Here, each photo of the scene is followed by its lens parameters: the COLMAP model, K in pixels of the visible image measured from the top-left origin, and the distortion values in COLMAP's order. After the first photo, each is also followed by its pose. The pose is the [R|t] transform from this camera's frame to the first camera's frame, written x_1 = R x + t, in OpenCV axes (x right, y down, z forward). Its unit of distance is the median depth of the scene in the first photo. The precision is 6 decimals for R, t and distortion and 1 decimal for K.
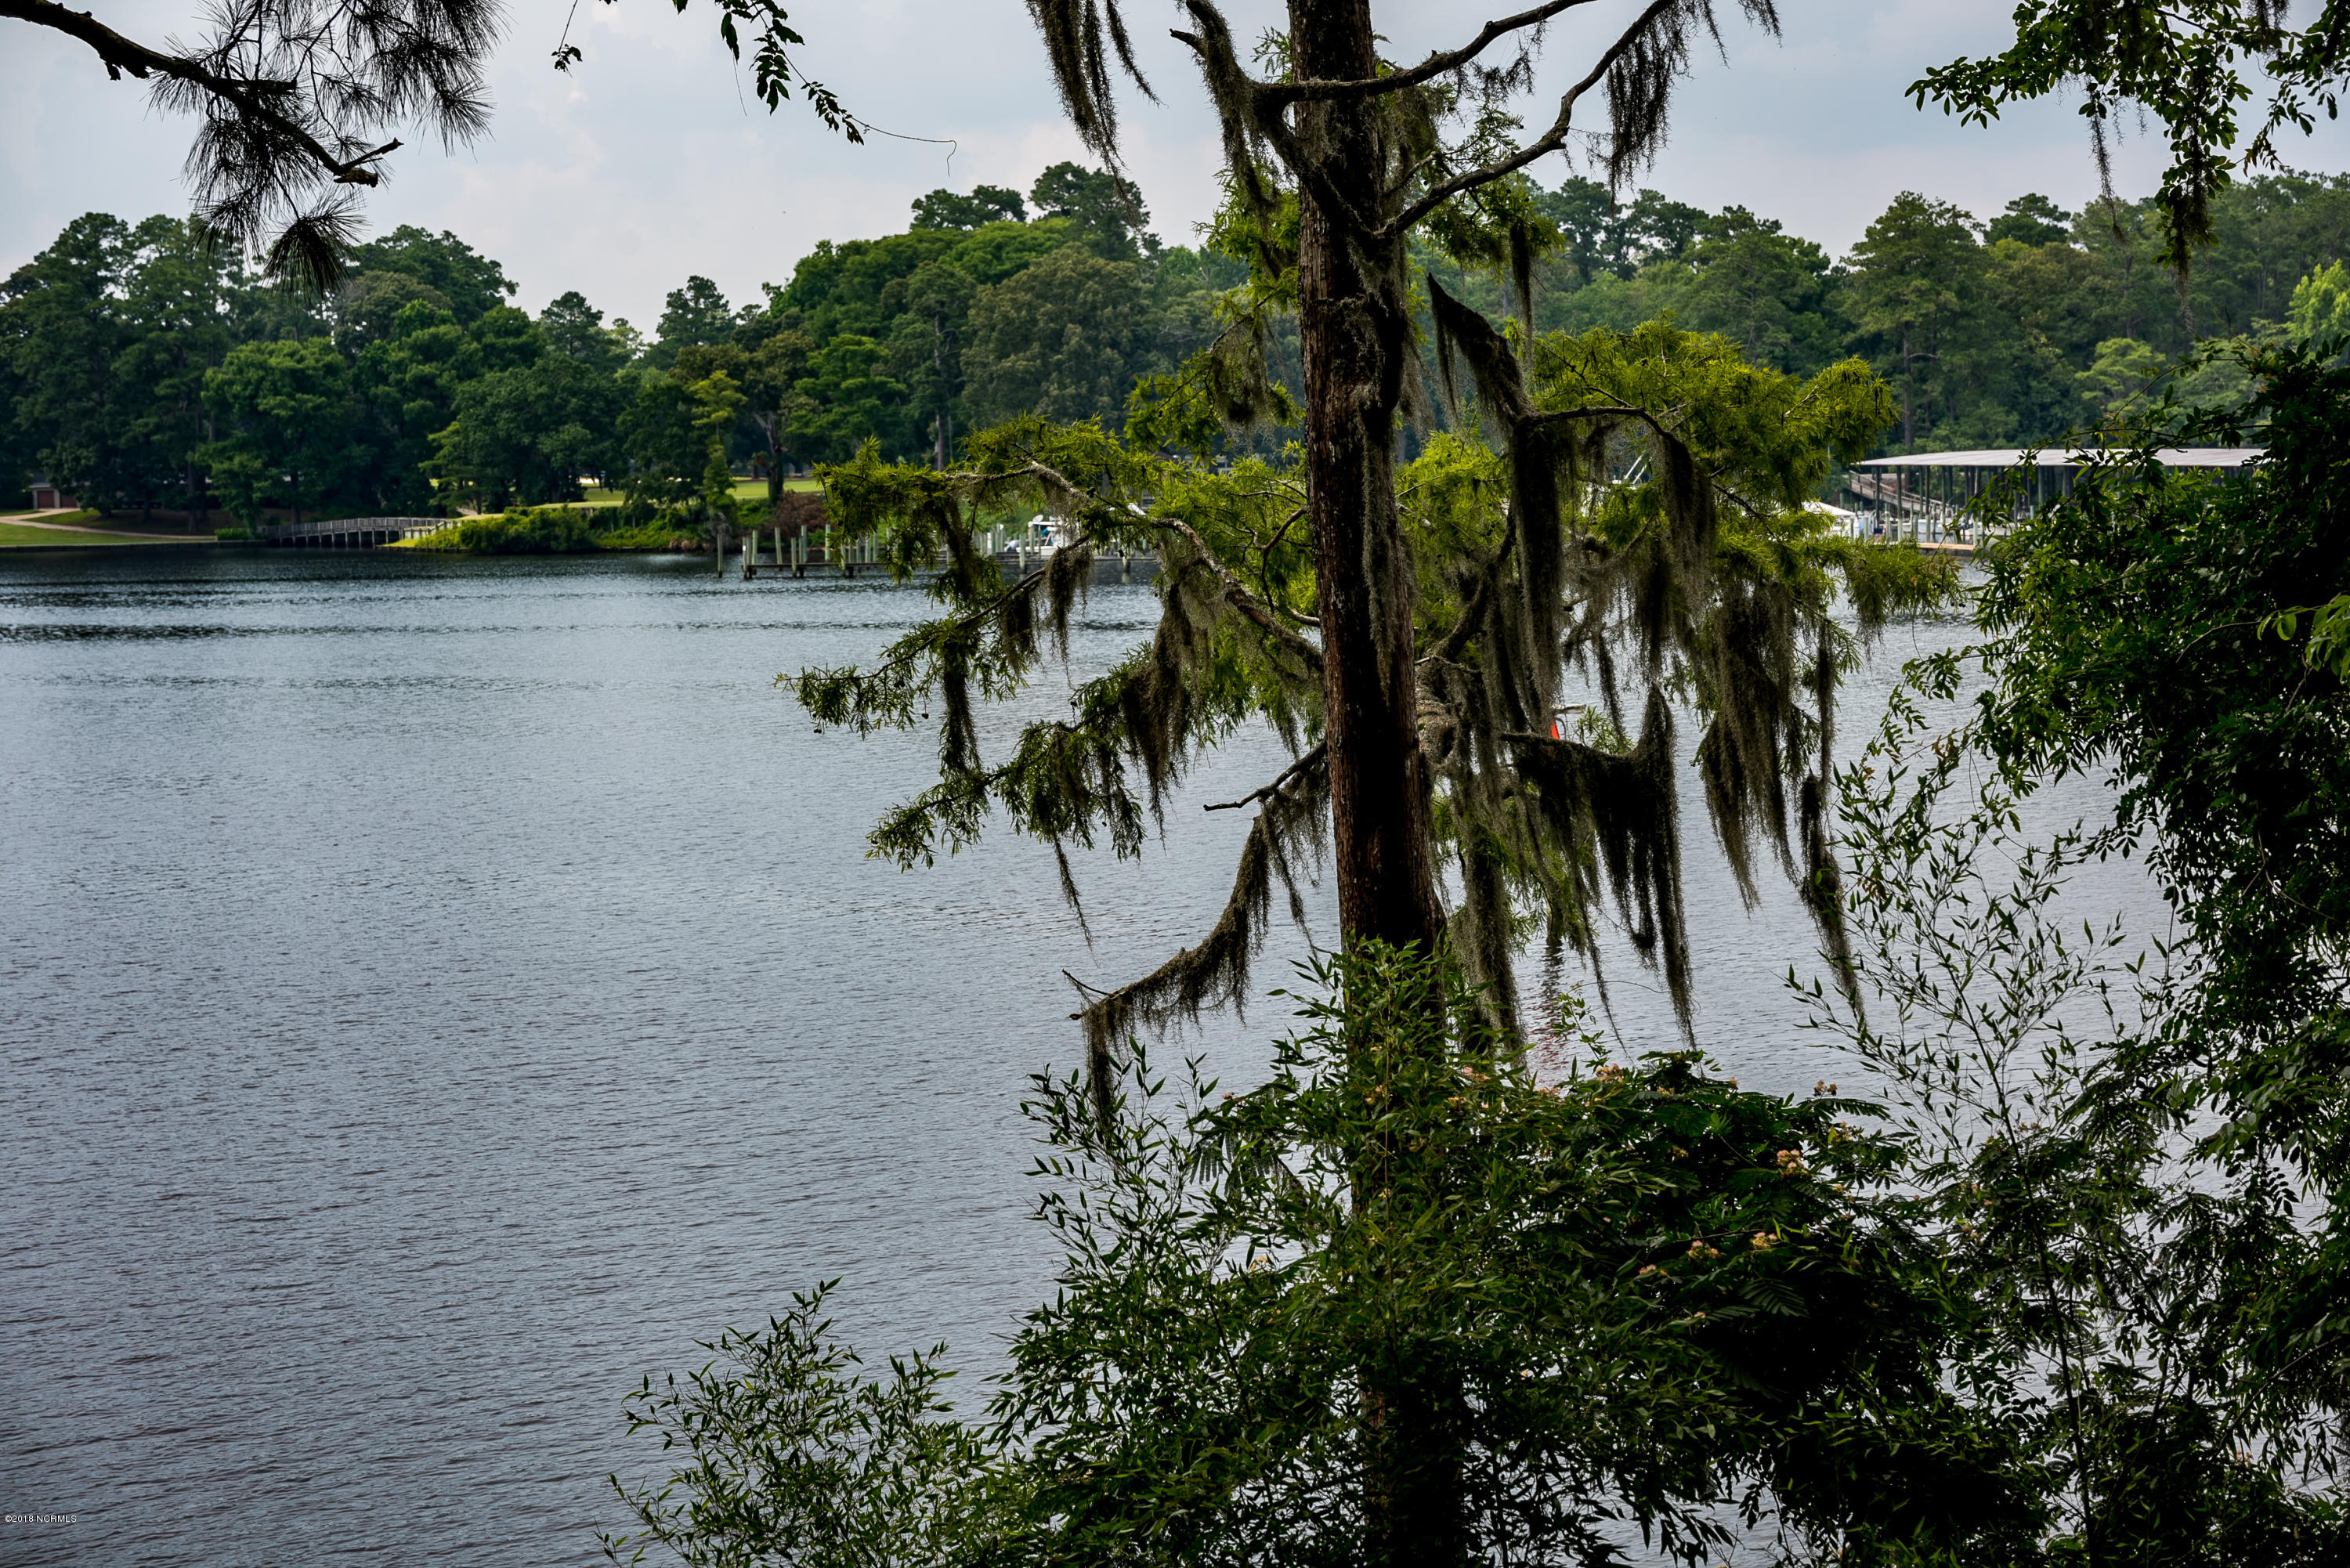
lens RADIAL K [[4733.5, 0, 1175.0], [0, 4733.5, 784.0], [0, 0, 1]] dist [-0.158736, 0.071727]
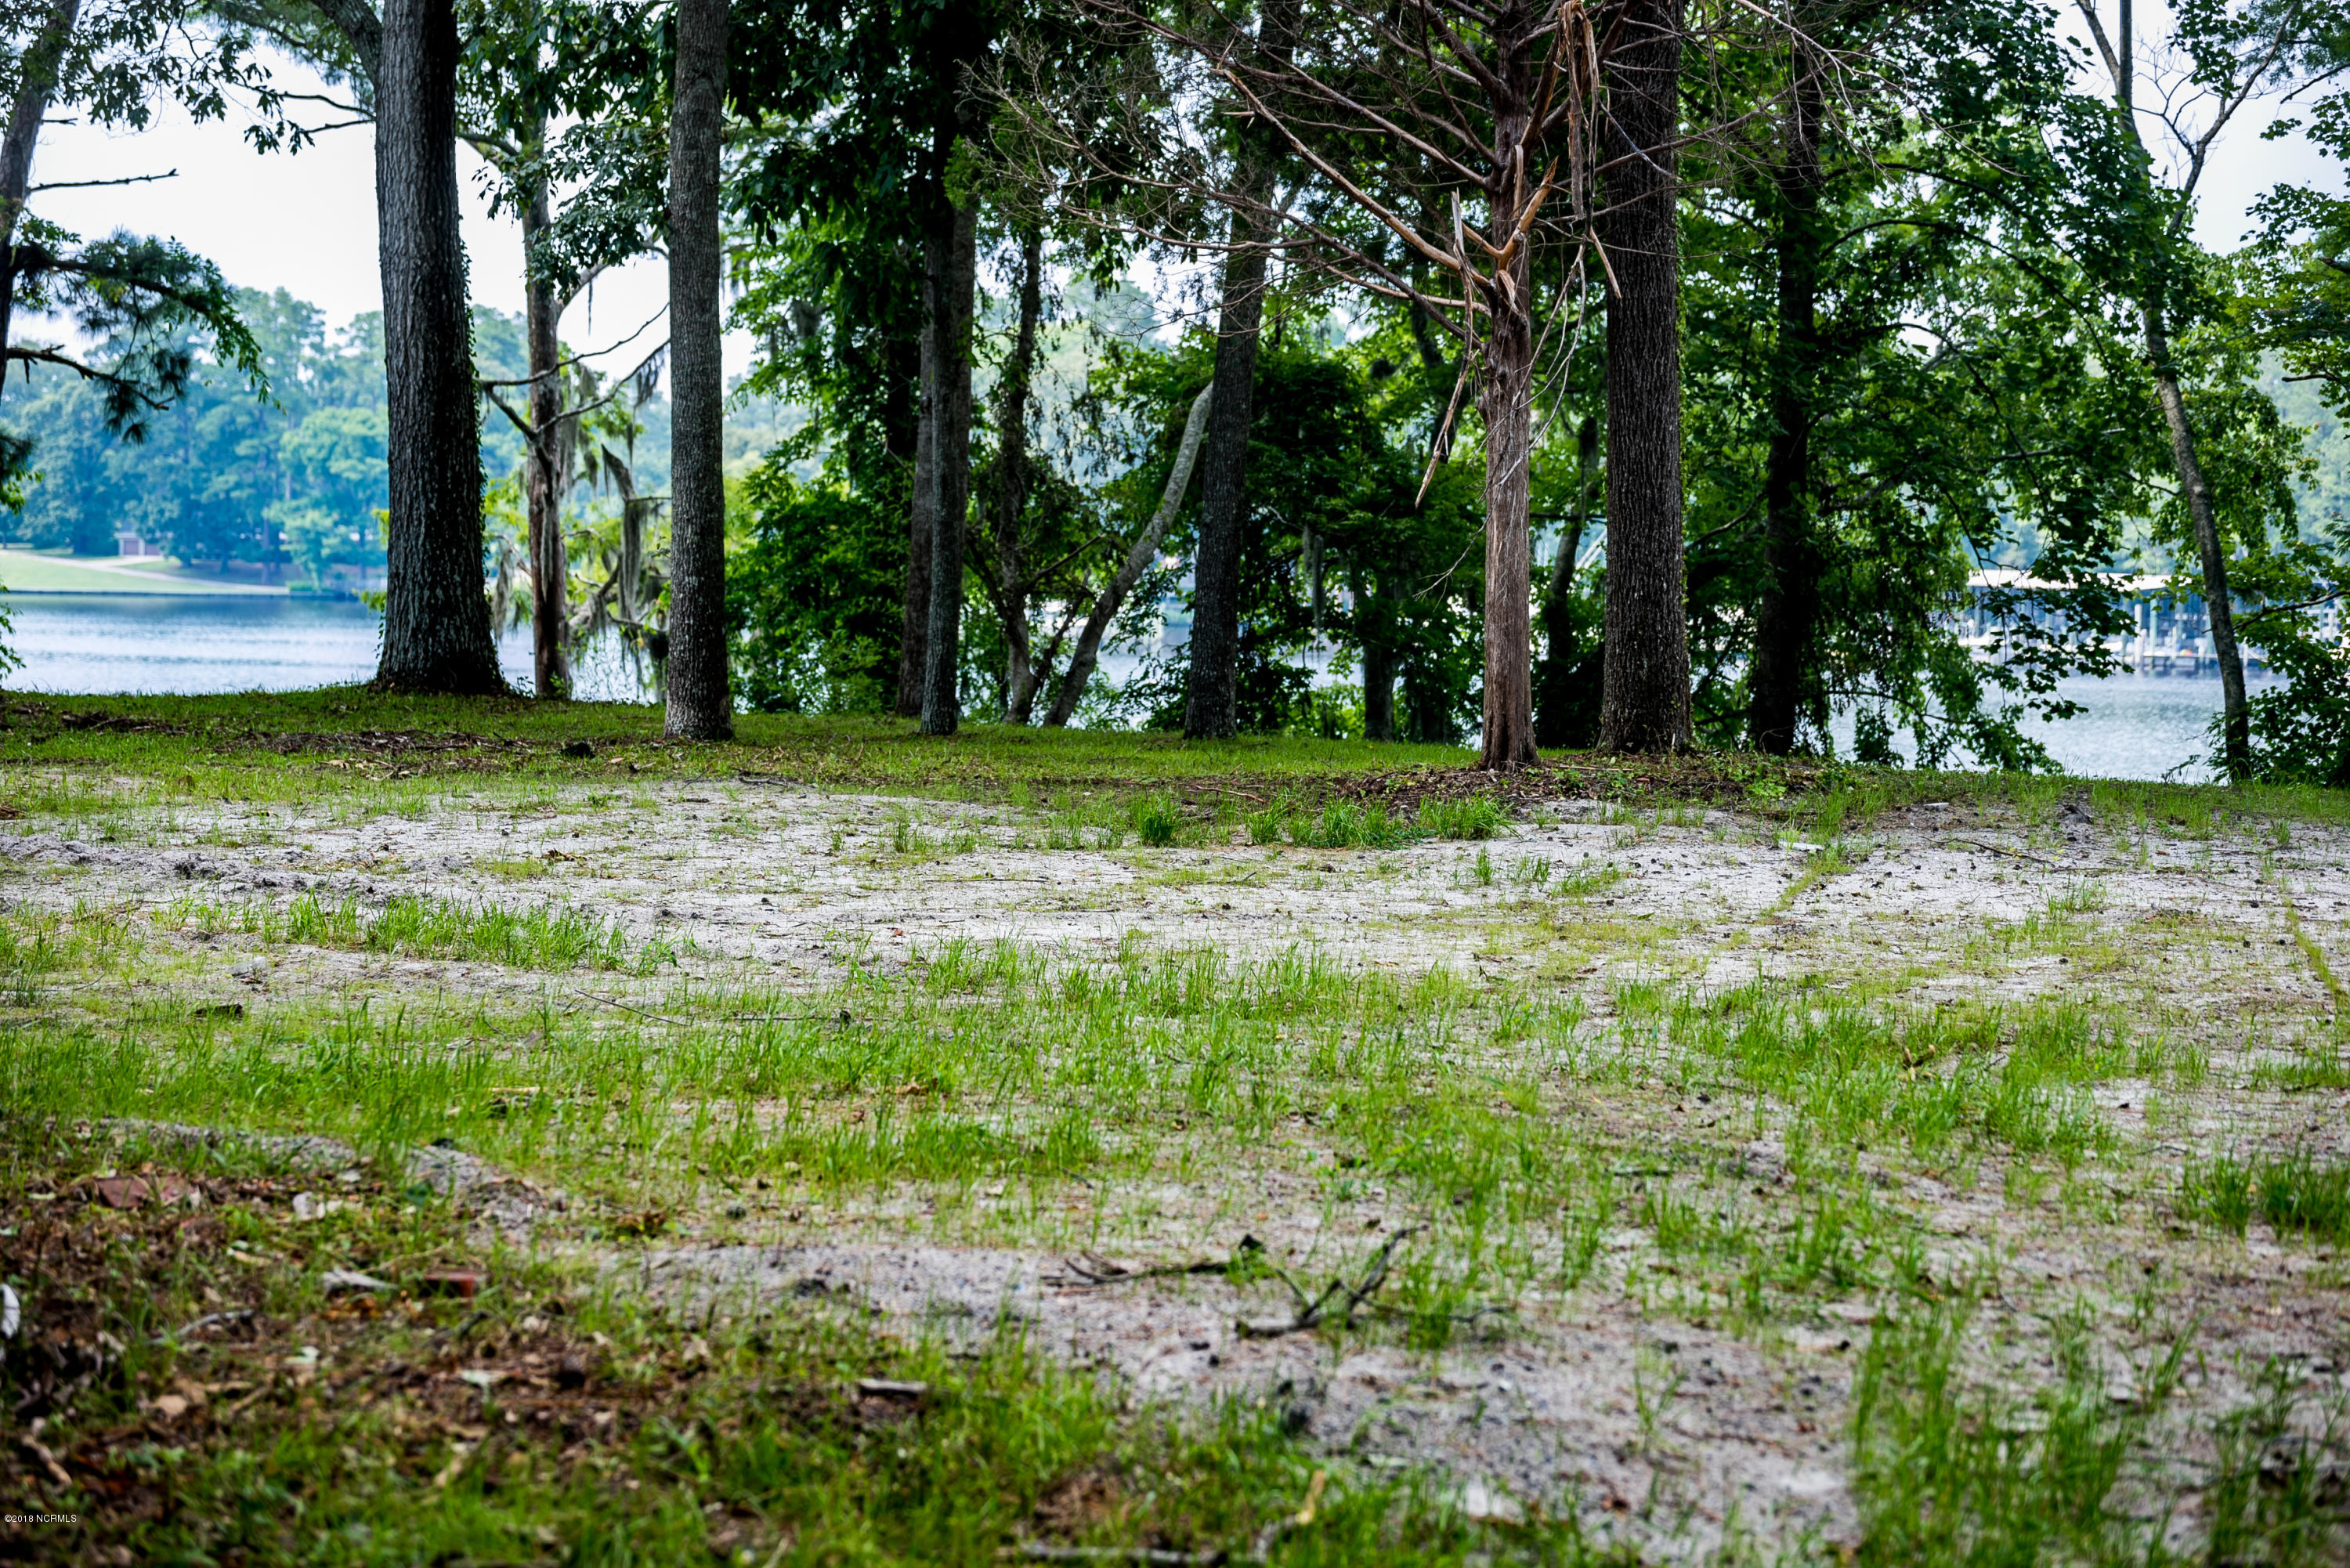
lens RADIAL K [[4733.5, 0, 1175.0], [0, 4733.5, 784.0], [0, 0, 1]] dist [-0.158736, 0.071727]
pose [[0.999132, 0.037884, -0.017351, 0.422803], [-0.038221, 0.999078, -0.019544, 0.117934], [0.016595, 0.020190, 0.999658, -1.582440]]
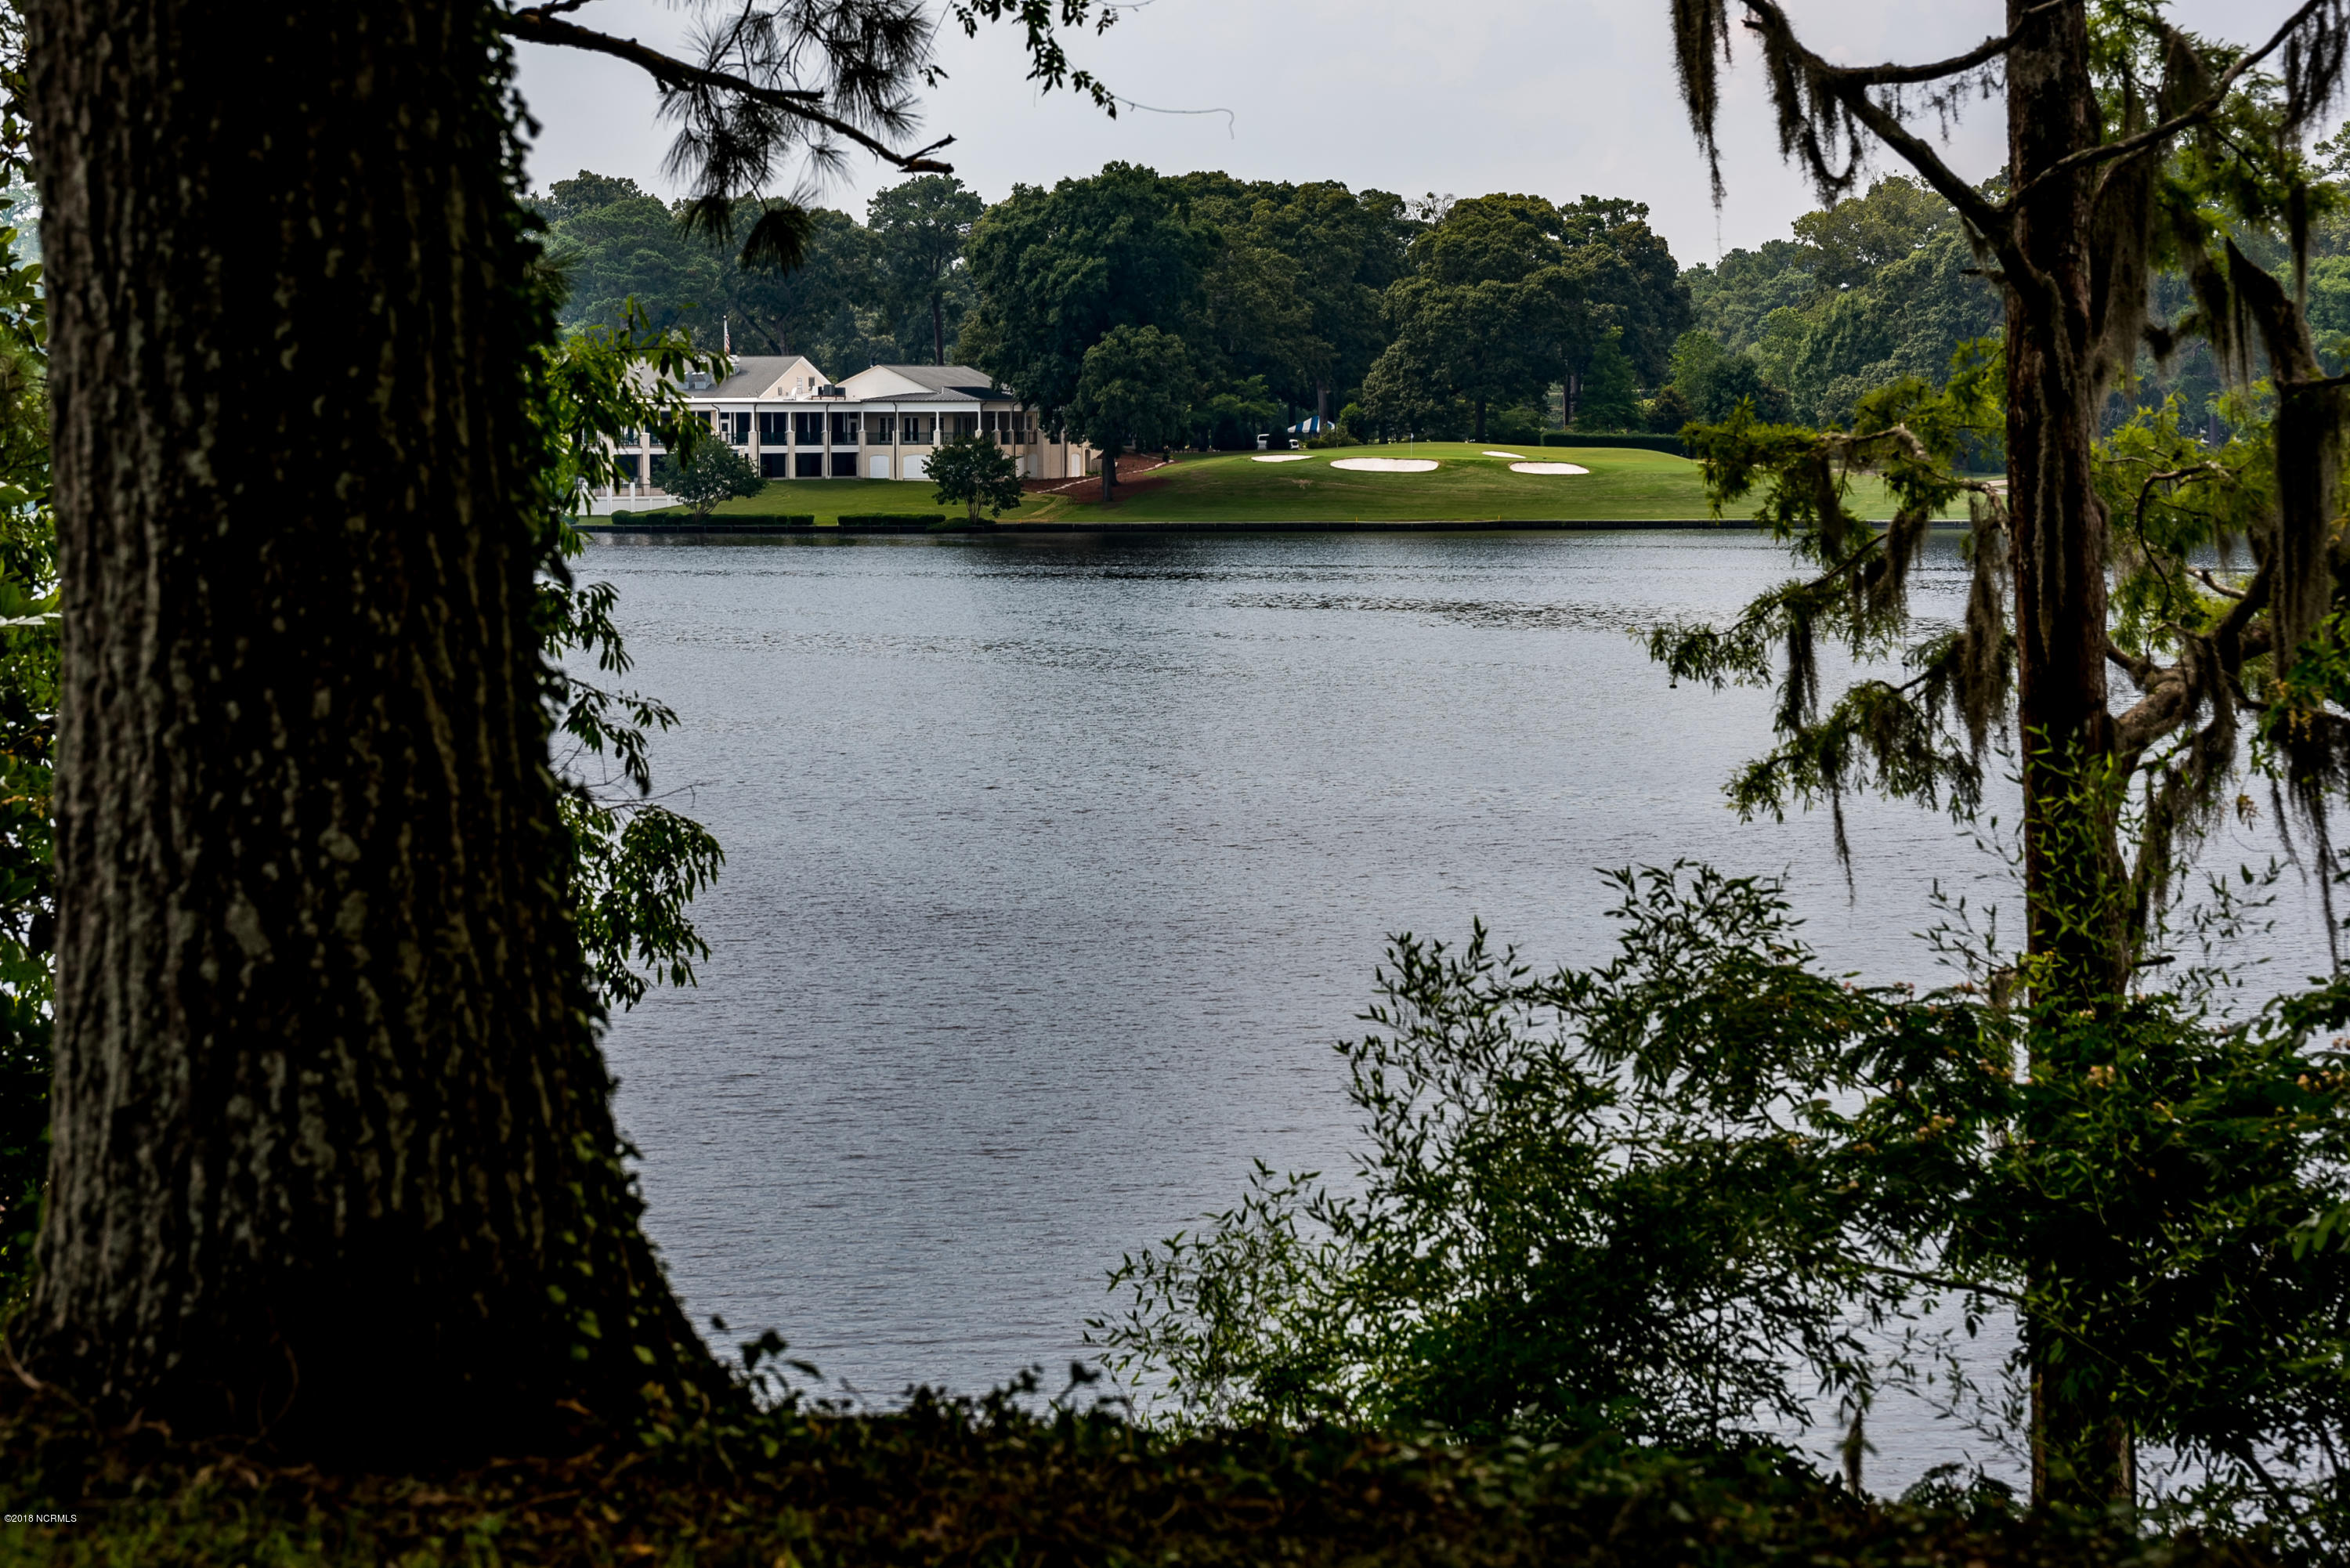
lens RADIAL K [[6416.1, 0, 1175.0], [0, 6416.1, 784.0], [0, 0, 1]] dist [0.091929, -0.198259]
pose [[0.927748, 0.032332, -0.371804, 0.357726], [-0.036667, 0.999317, -0.004594, 0.021465], [0.371401, 0.017895, 0.928300, -0.339128]]
